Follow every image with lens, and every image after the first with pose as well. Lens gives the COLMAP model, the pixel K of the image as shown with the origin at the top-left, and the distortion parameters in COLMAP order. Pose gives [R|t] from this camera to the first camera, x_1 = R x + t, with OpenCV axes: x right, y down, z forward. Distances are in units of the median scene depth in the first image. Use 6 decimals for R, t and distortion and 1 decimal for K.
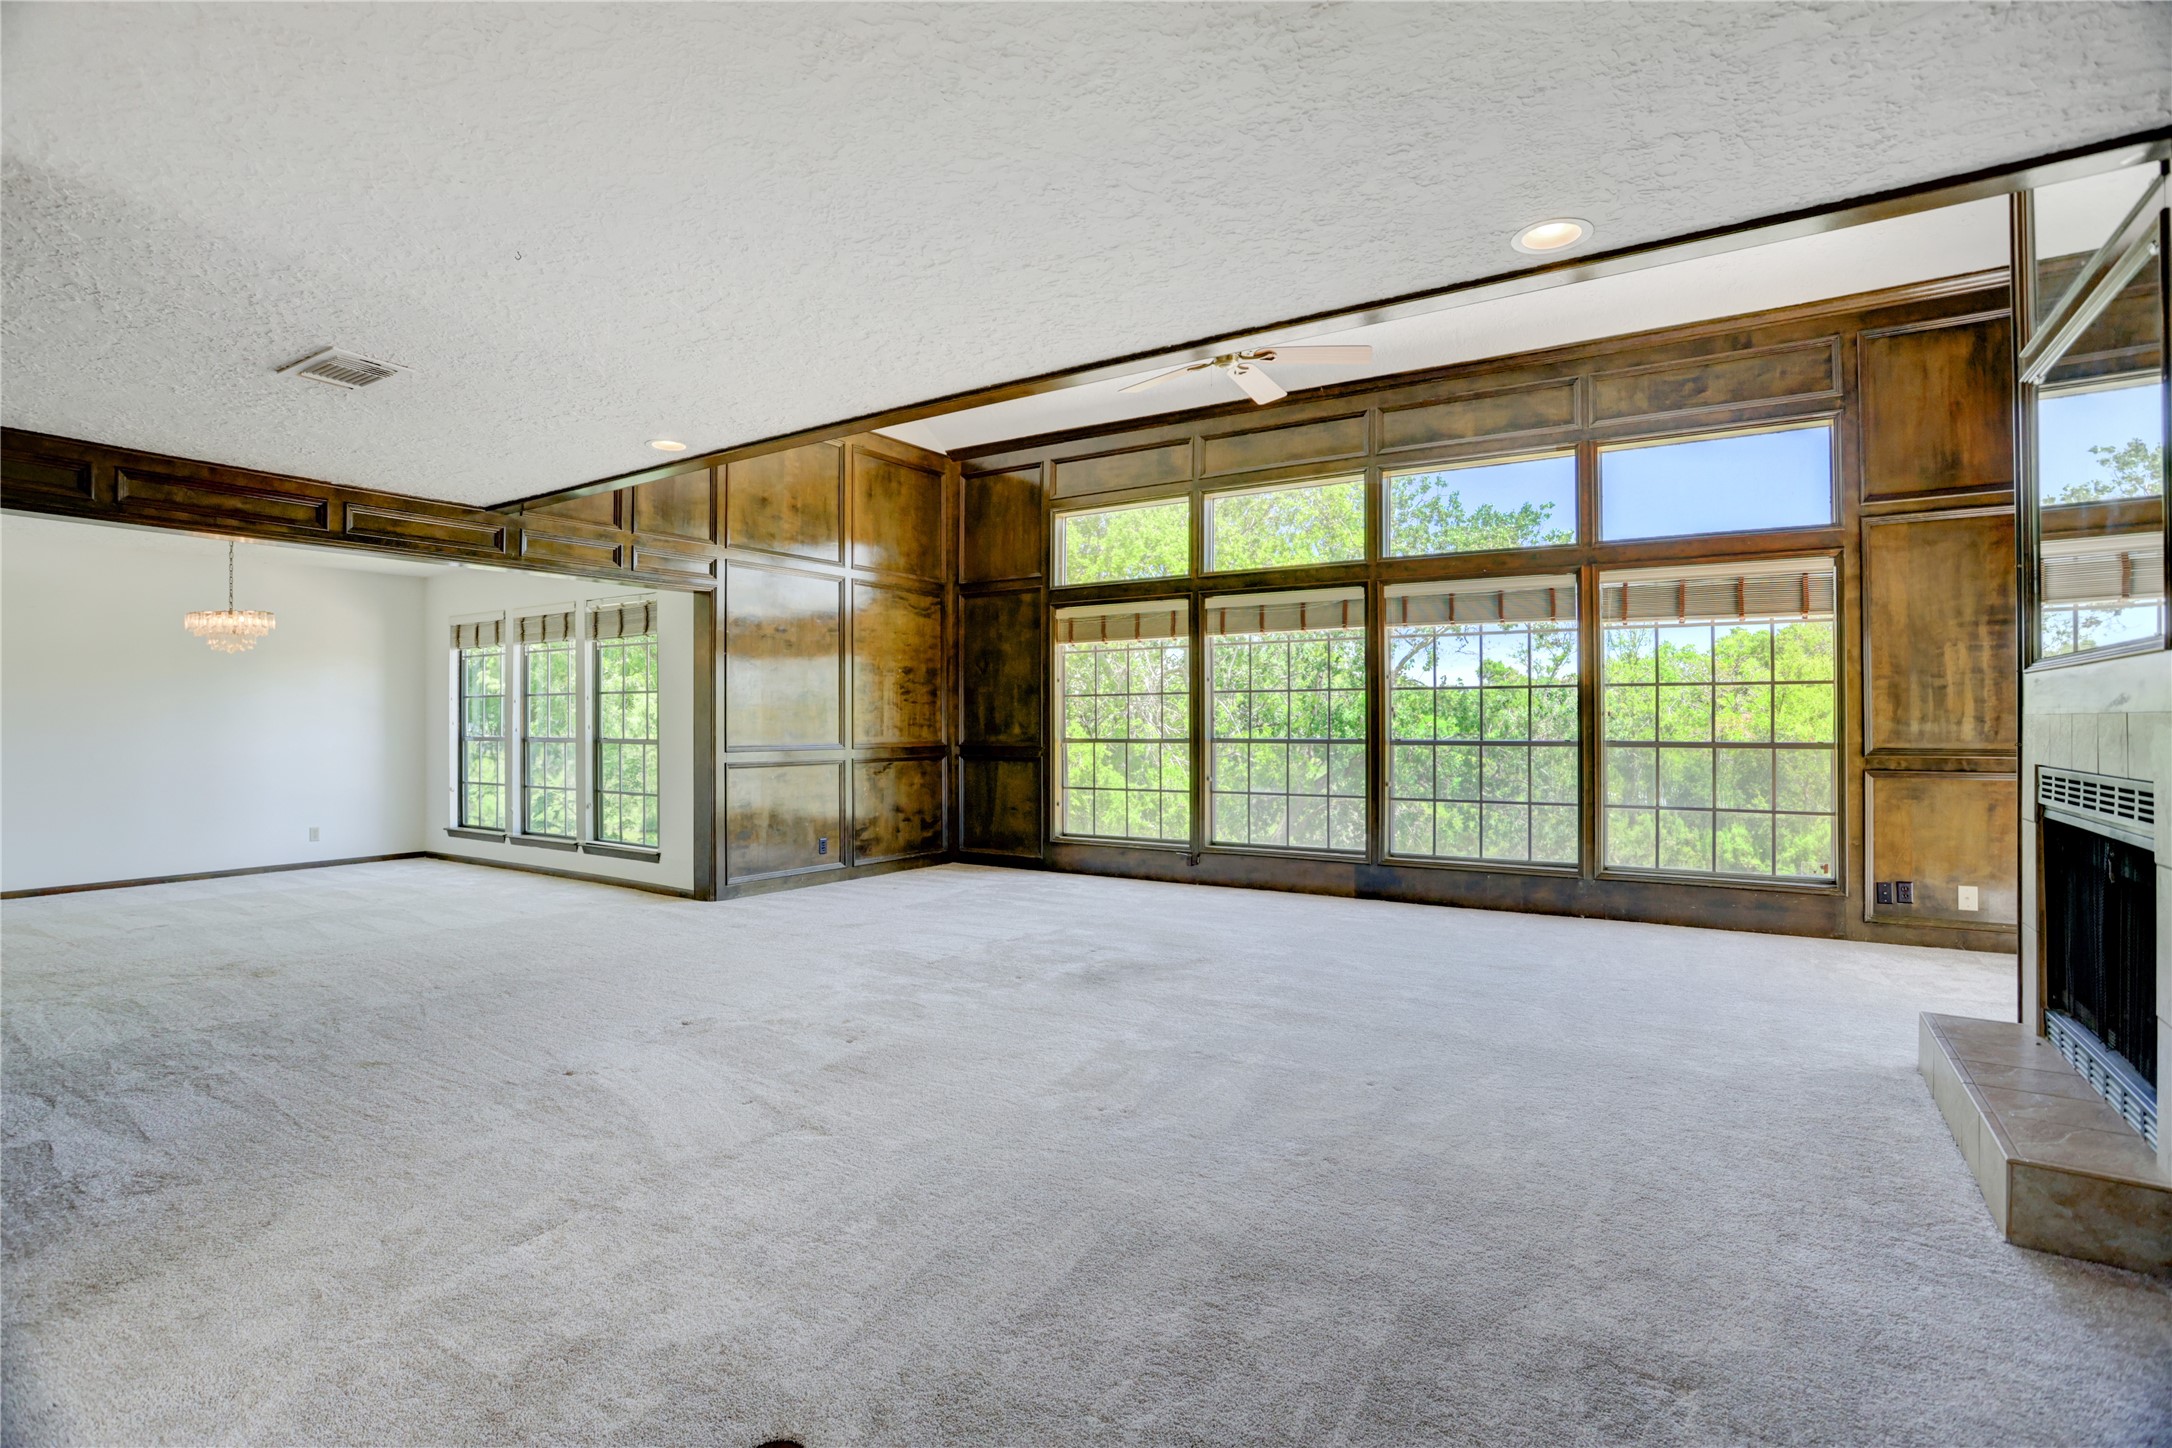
lens RADIAL K [[1061.4, 0, 1078.1], [0, 1061.4, 724.7], [0, 0, 1]] dist [-0.064748, 0.021855]
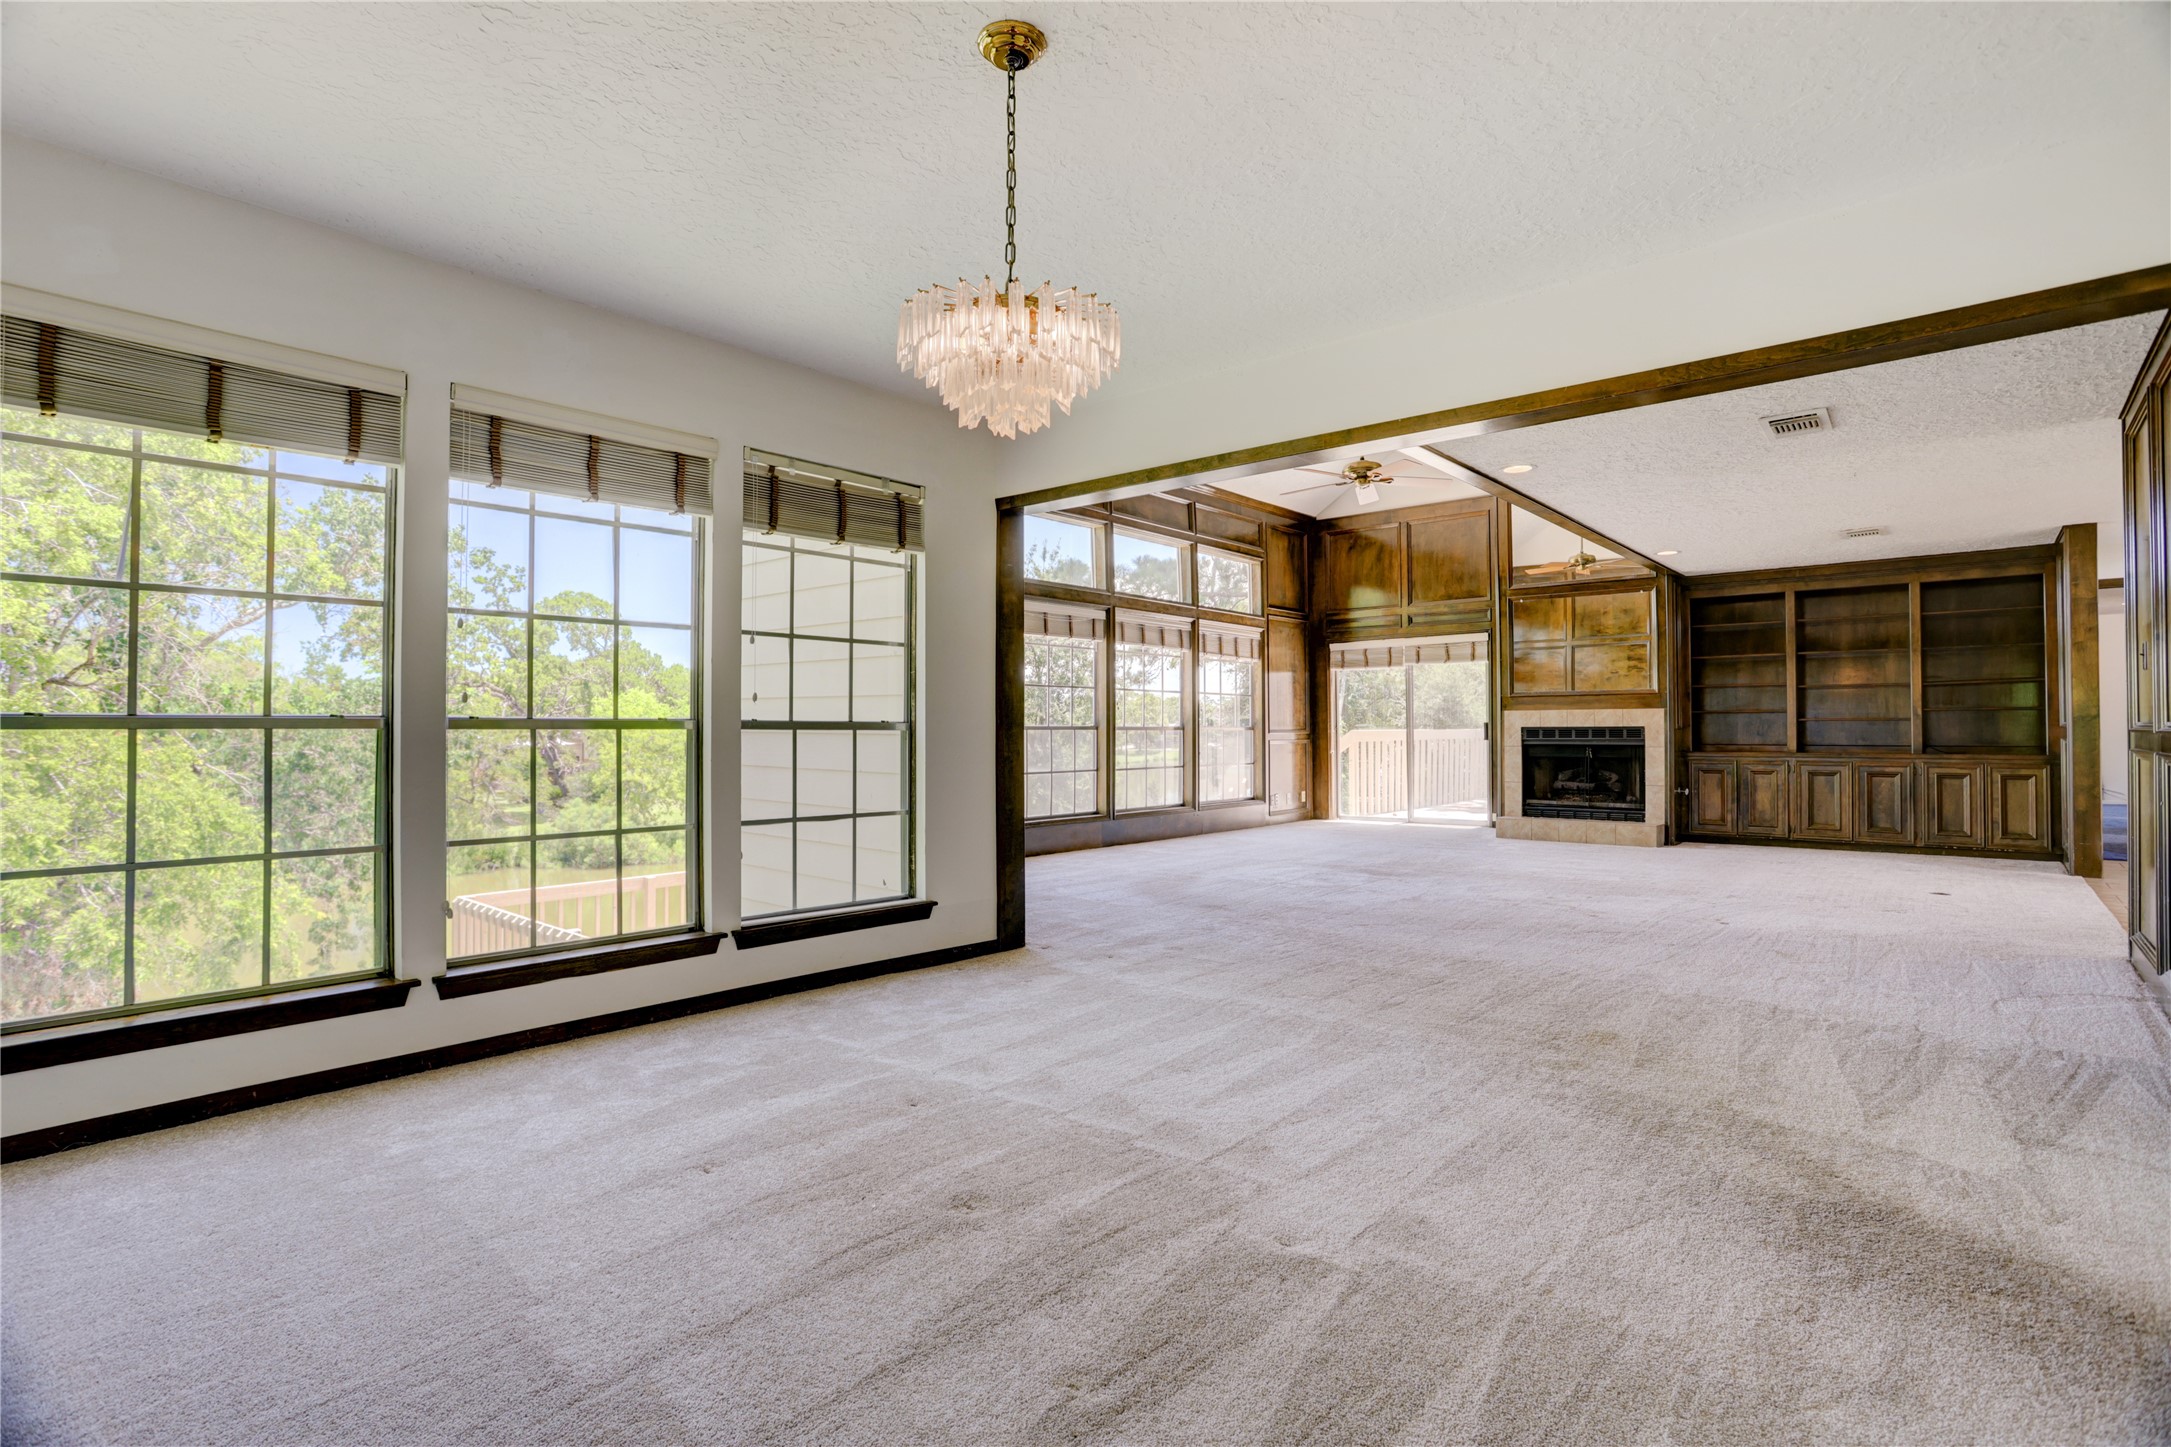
lens RADIAL K [[1061.0, 0, 1077.6], [0, 1061.0, 724.2], [0, 0, 1]] dist [-0.064748, 0.021855]
pose [[0.114974, 0.002652, 0.993365, -0.990159], [-0.014948, 0.999888, -0.000939, 0.012337], [-0.993256, -0.014741, 0.115001, 0.805527]]
